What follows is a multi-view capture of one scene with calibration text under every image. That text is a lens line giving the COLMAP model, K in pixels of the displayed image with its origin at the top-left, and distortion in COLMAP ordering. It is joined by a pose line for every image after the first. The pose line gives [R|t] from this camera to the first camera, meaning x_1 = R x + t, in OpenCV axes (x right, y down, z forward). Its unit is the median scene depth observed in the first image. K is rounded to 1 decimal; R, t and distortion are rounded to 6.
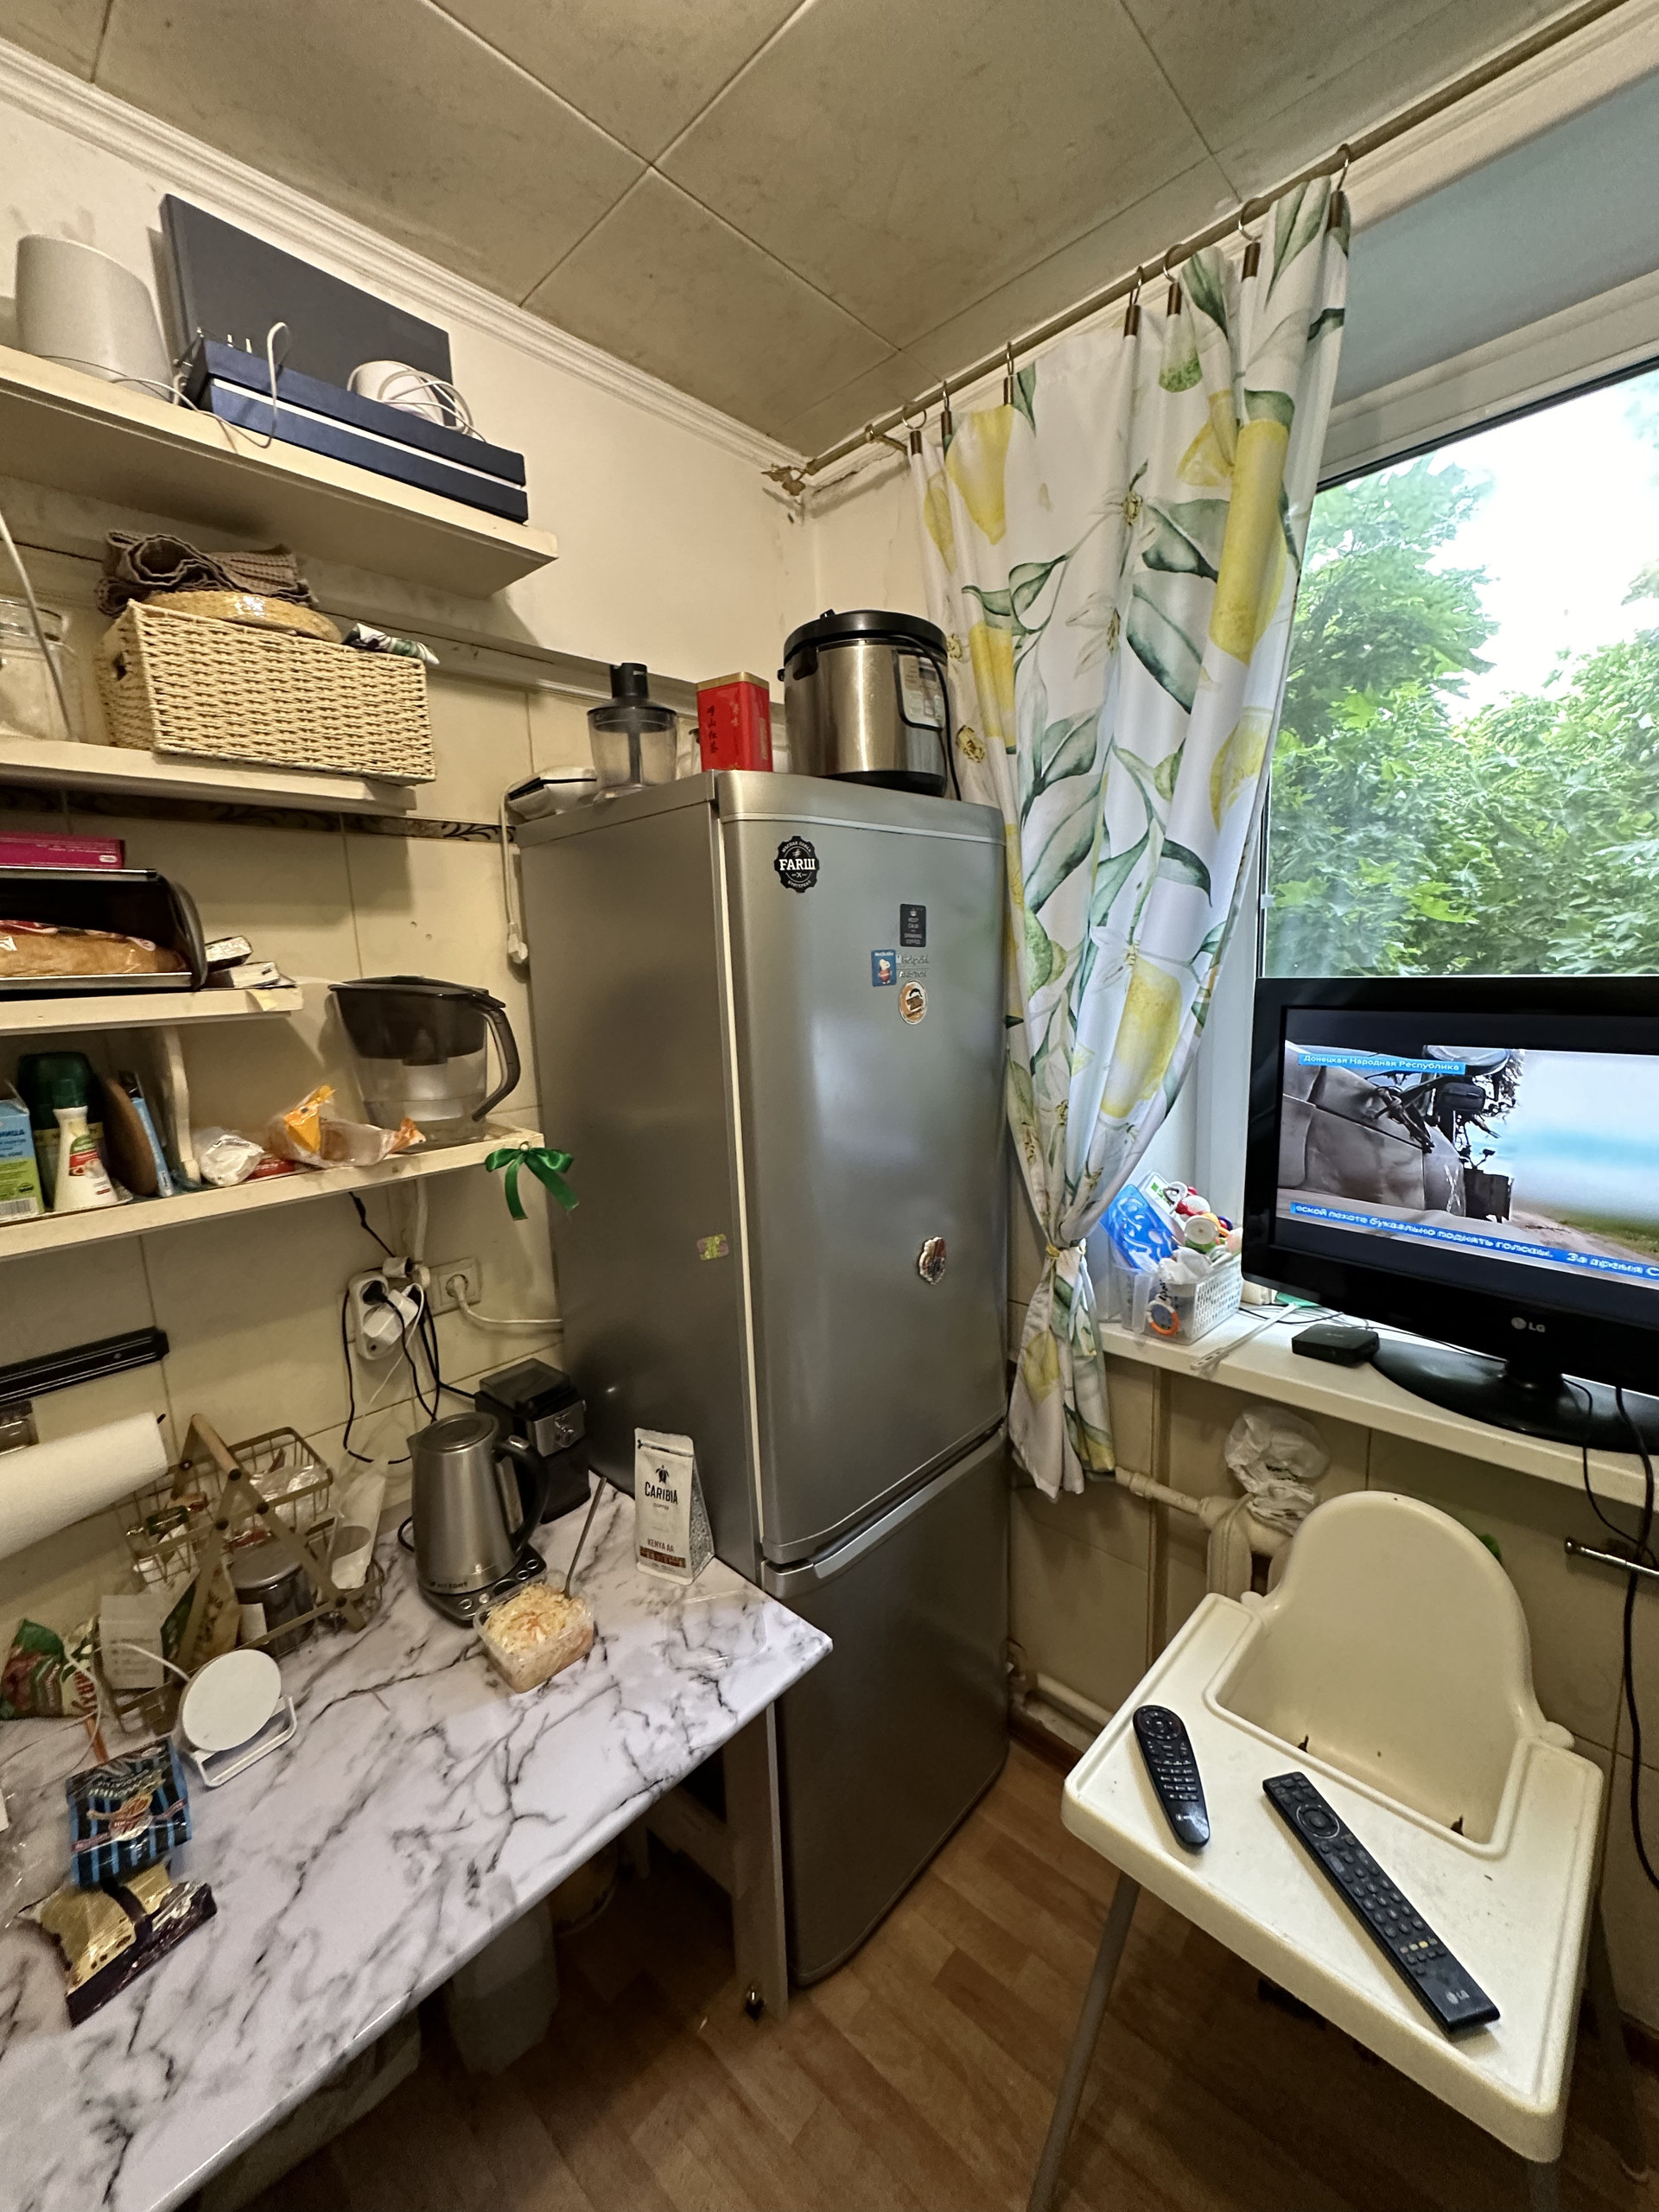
lens RADIAL K [[882.9, 0, 830.6], [0, 882.9, 1106.8], [0, 0, 1]] dist [-0.004225, 0.001239]
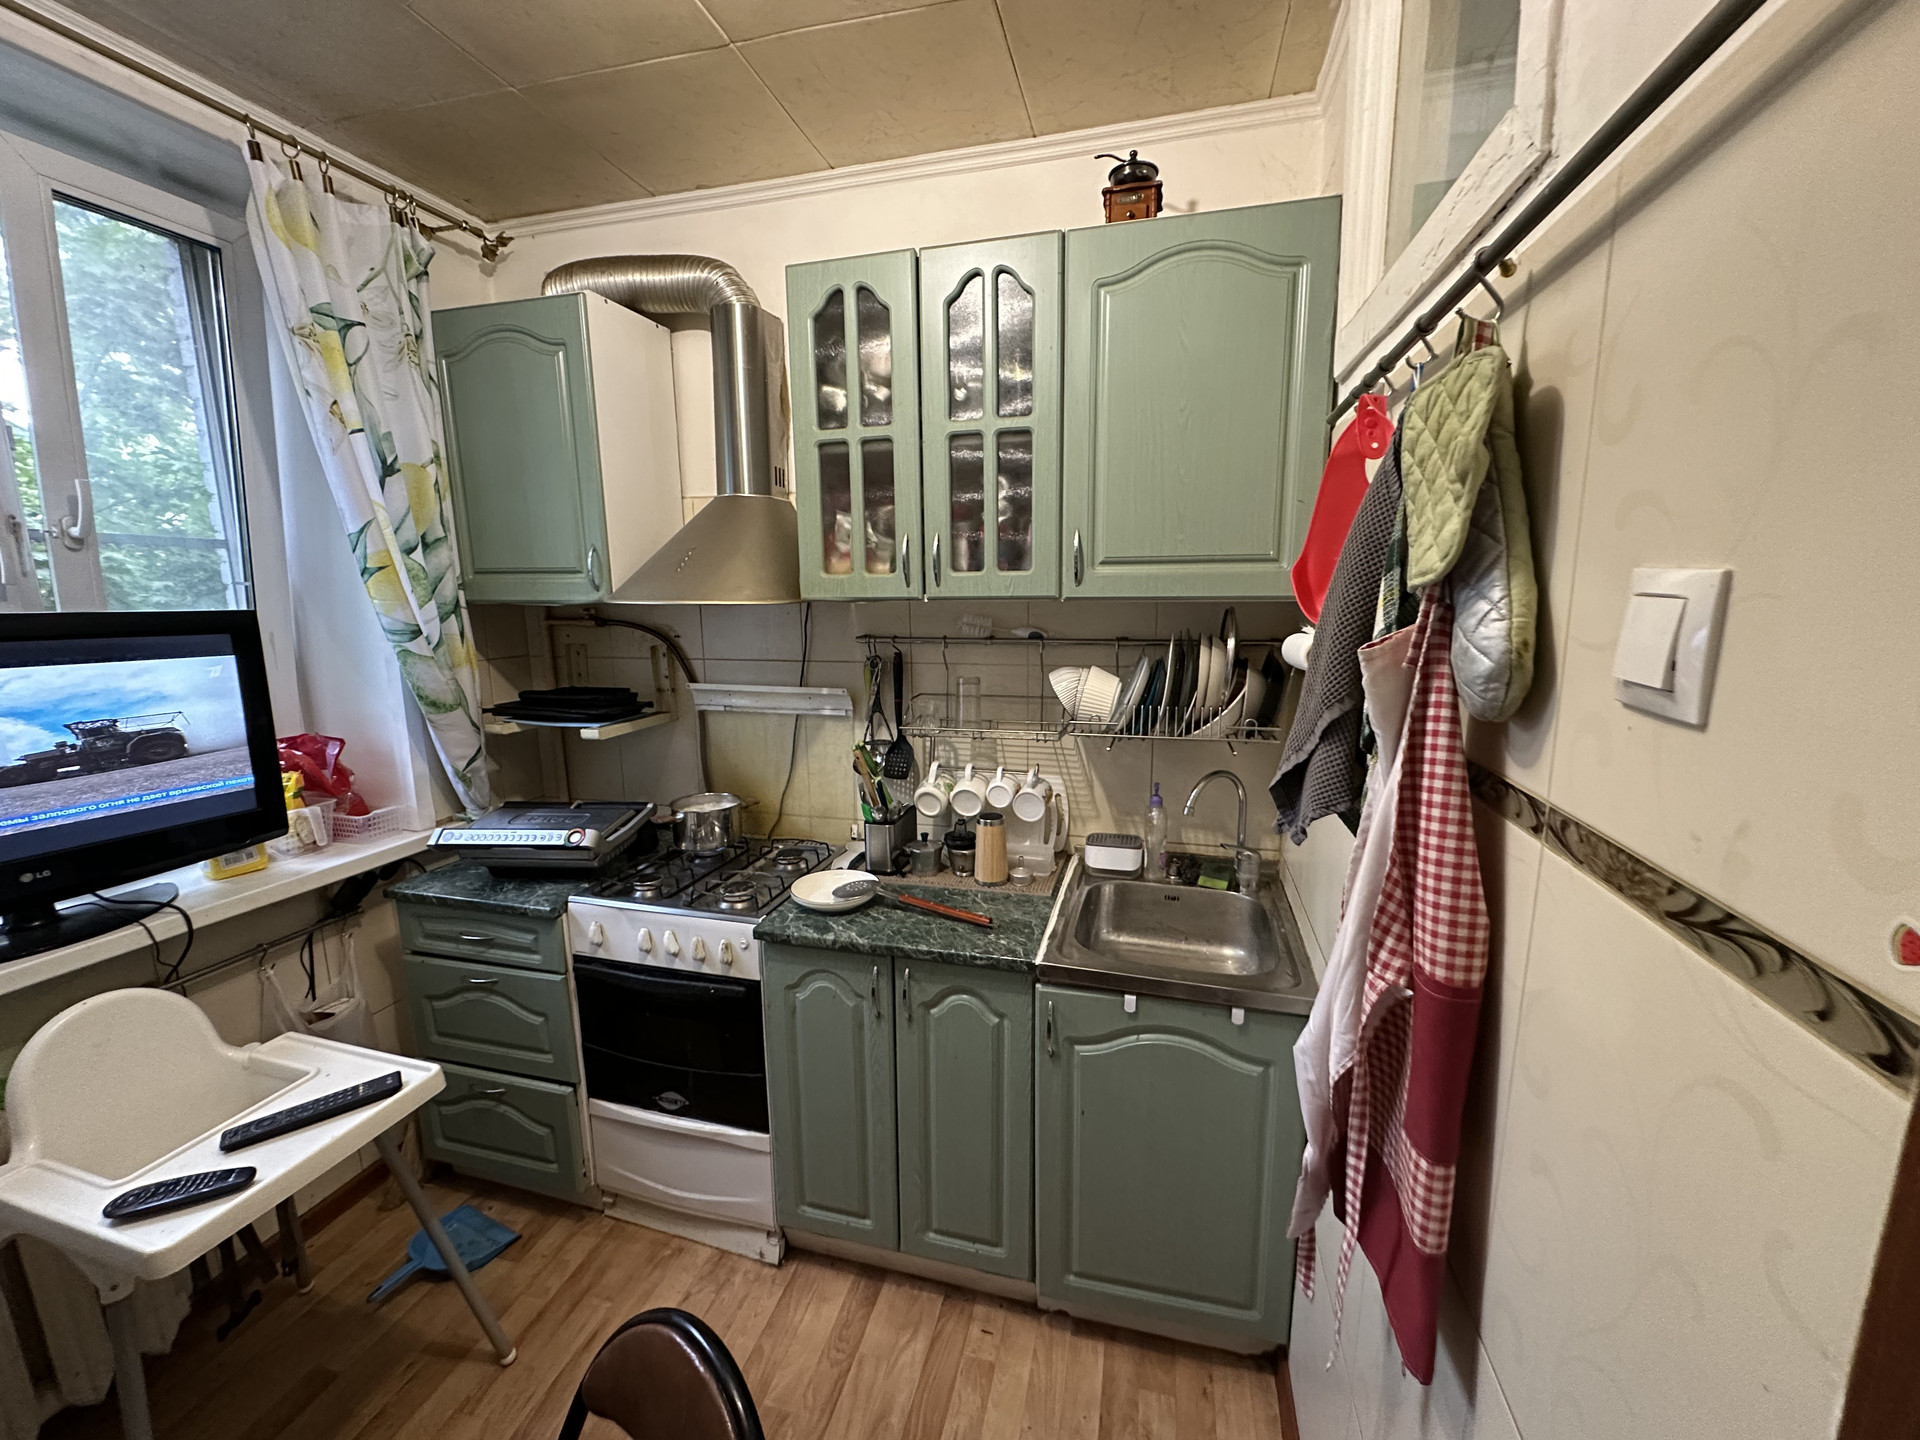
lens RADIAL K [[766.3, 0, 963.0], [0, 766.3, 718.7], [0, 0, 1]] dist [-0.004225, 0.001239]
pose [[-0.474519, -0.099499, 0.874604, -0.831557], [0.171843, 0.964002, 0.202903, 0.025350], [-0.863309, 0.246576, -0.440339, 0.233120]]
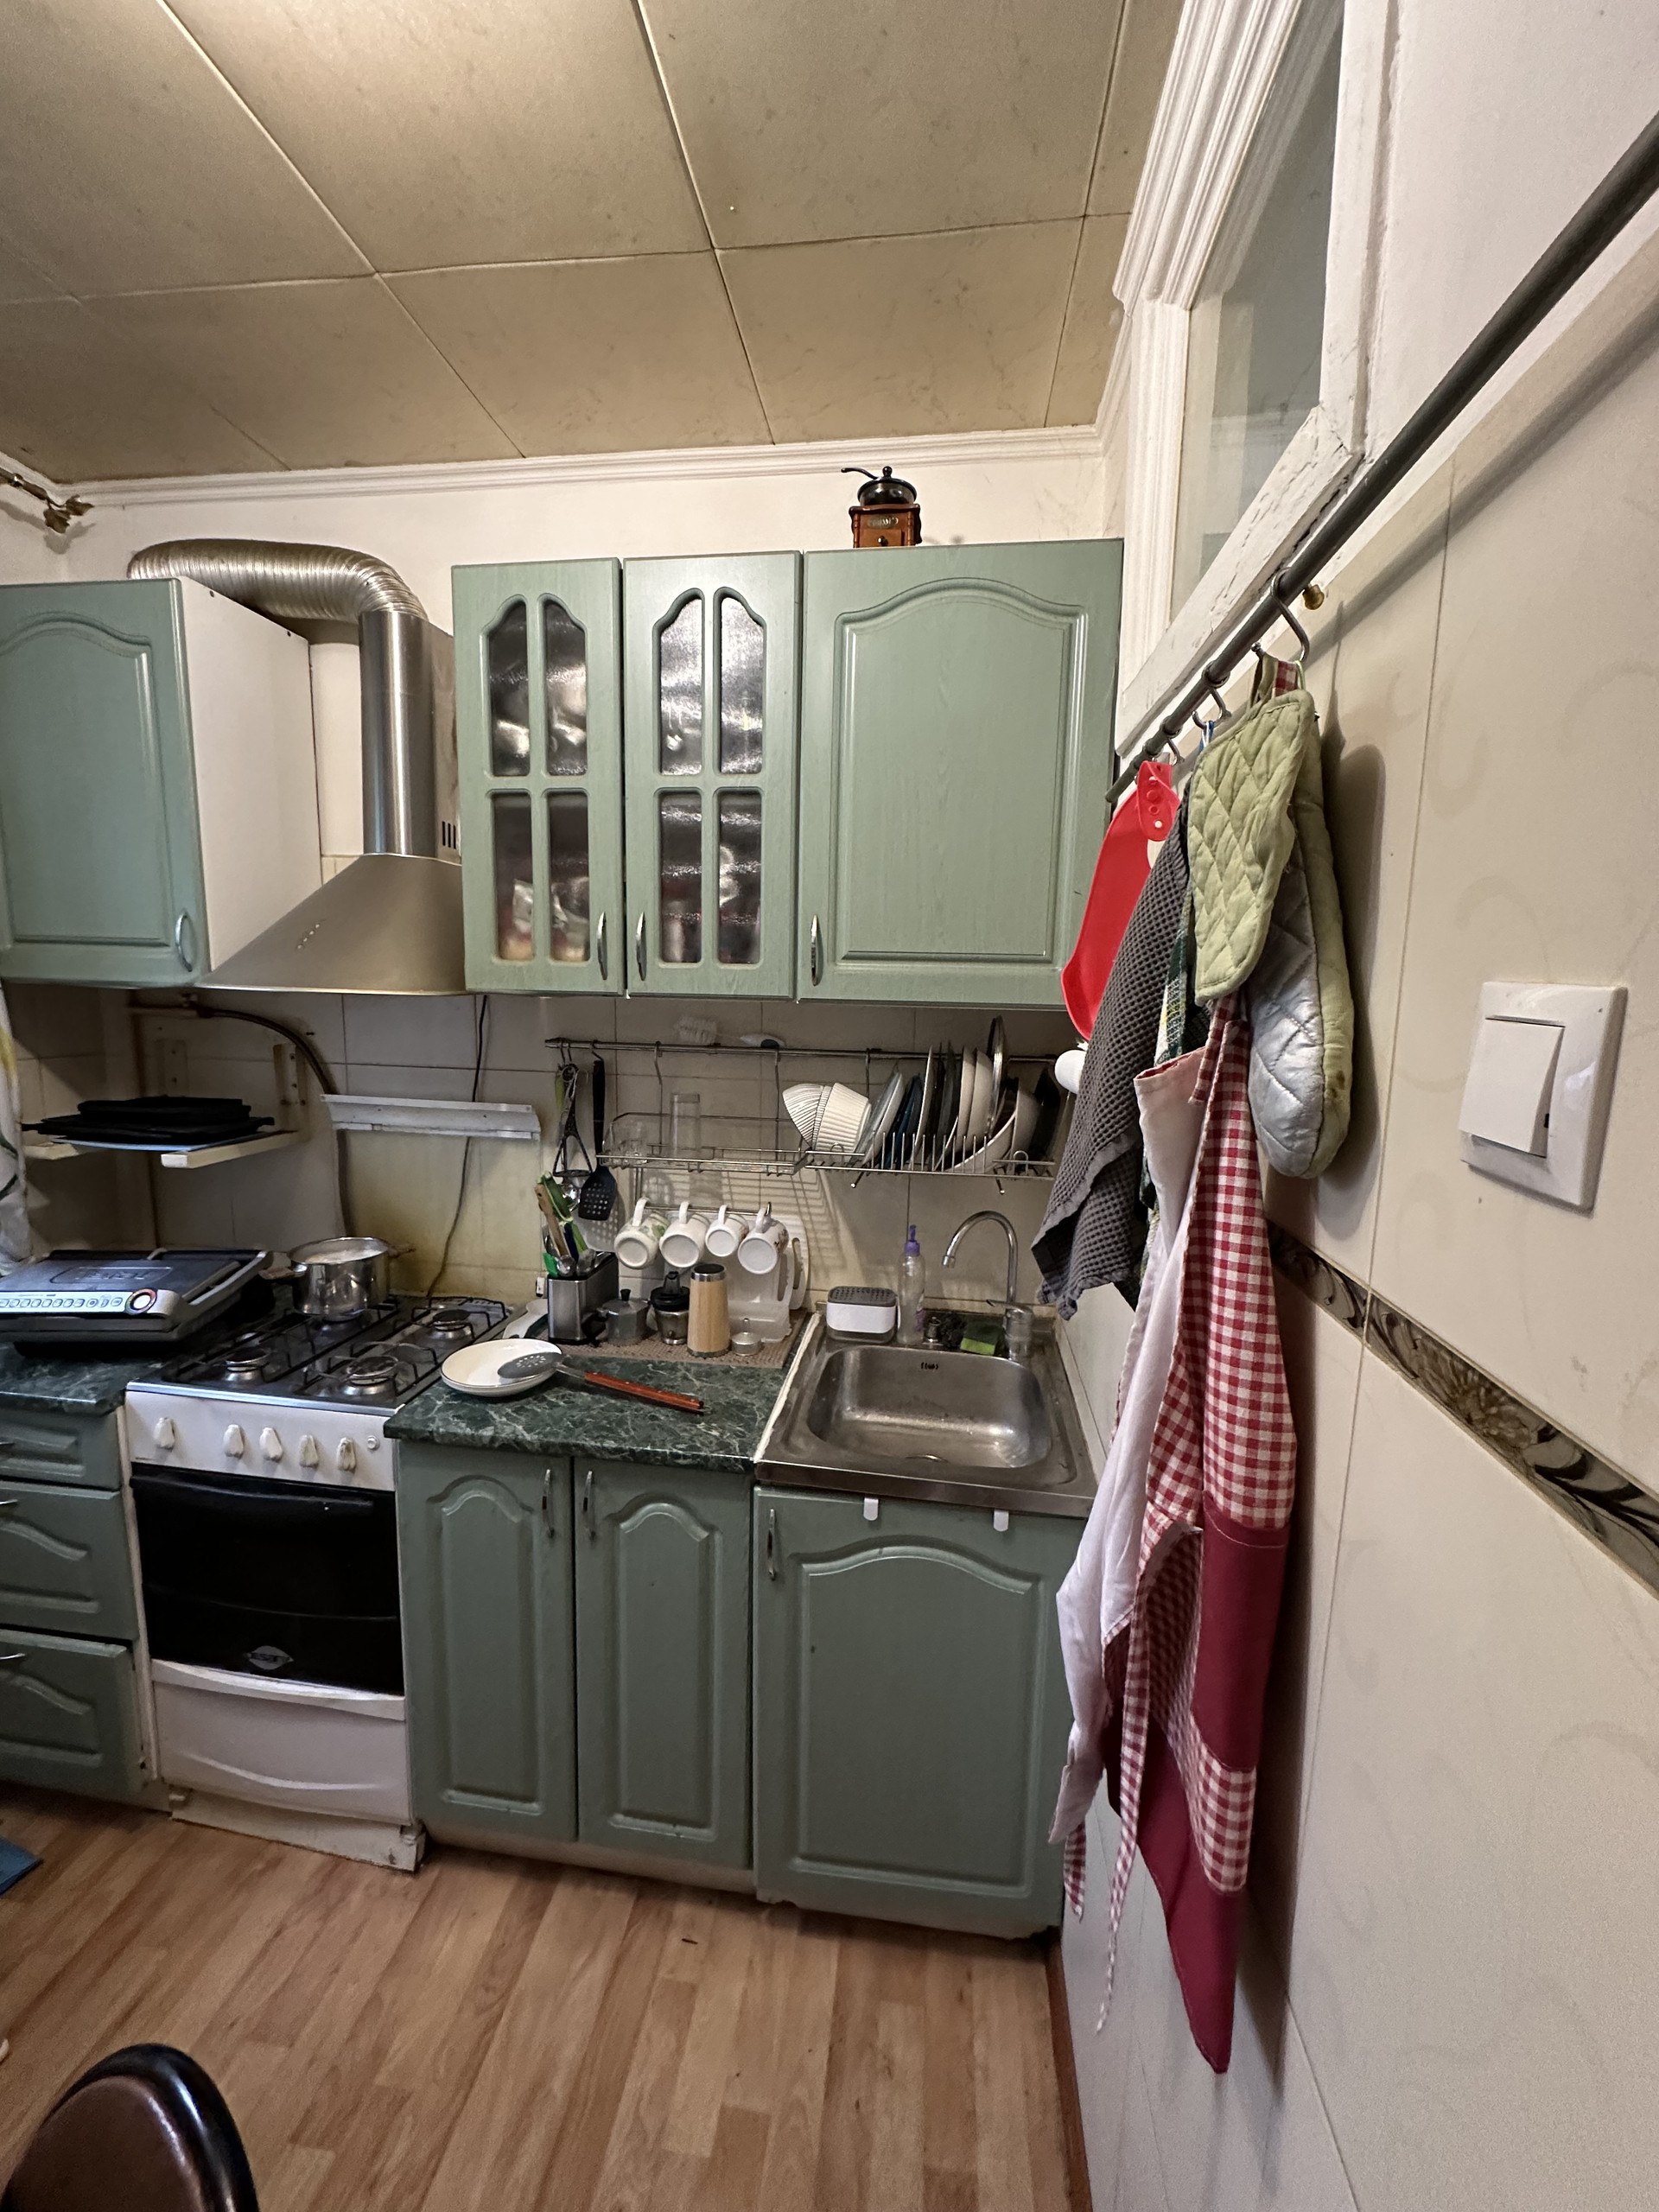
lens RADIAL K [[882.9, 0, 829.3], [0, 882.9, 1109.4], [0, 0, 1]] dist [-0.004225, 0.001239]
pose [[-0.582539, -0.080695, 0.808787, -0.773690], [0.133976, 0.971916, 0.193469, 0.038963], [-0.801685, 0.221061, -0.555368, 0.137168]]
